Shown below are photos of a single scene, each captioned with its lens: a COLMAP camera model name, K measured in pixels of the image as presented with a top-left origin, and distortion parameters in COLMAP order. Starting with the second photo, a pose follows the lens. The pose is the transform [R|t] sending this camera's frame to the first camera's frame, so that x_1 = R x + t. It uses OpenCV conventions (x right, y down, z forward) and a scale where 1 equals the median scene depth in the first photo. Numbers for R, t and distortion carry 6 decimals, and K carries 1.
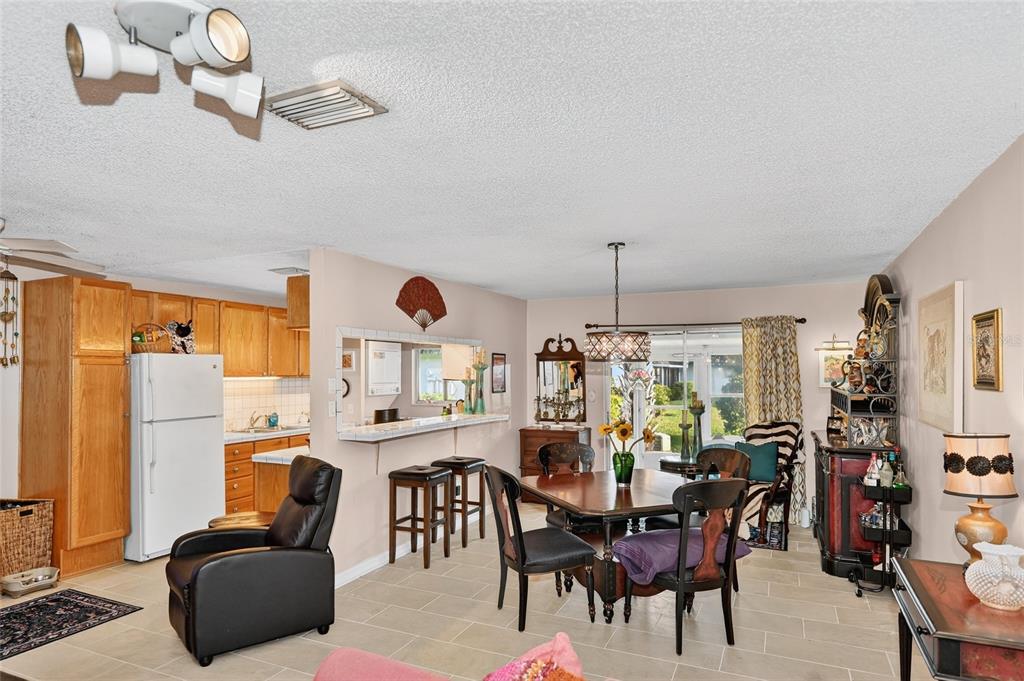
lens RADIAL K [[619.7, 0, 516.2], [0, 619.7, 365.7], [0, 0, 1]] dist [-0.002280, 0.001797]
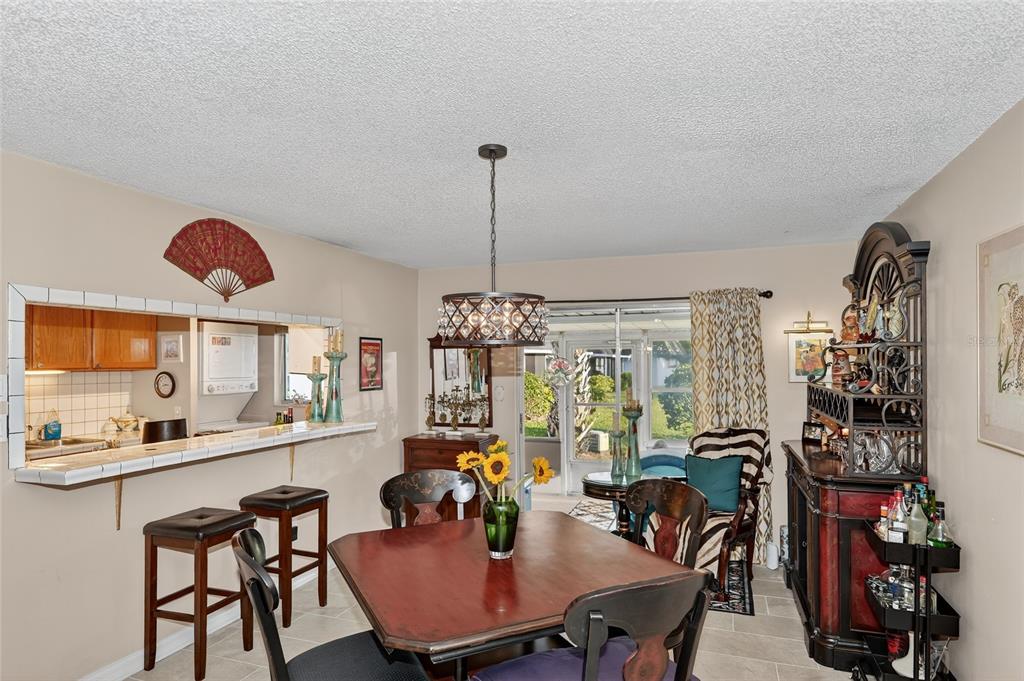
lens RADIAL K [[619.7, 0, 519.2], [0, 619.7, 360.5], [0, 0, 1]] dist [-0.002280, 0.001797]
pose [[0.996052, -0.002401, 0.088742, 0.097561], [0.001736, 0.999970, 0.007568, 0.002393], [-0.088758, -0.007384, 0.996026, 0.289818]]
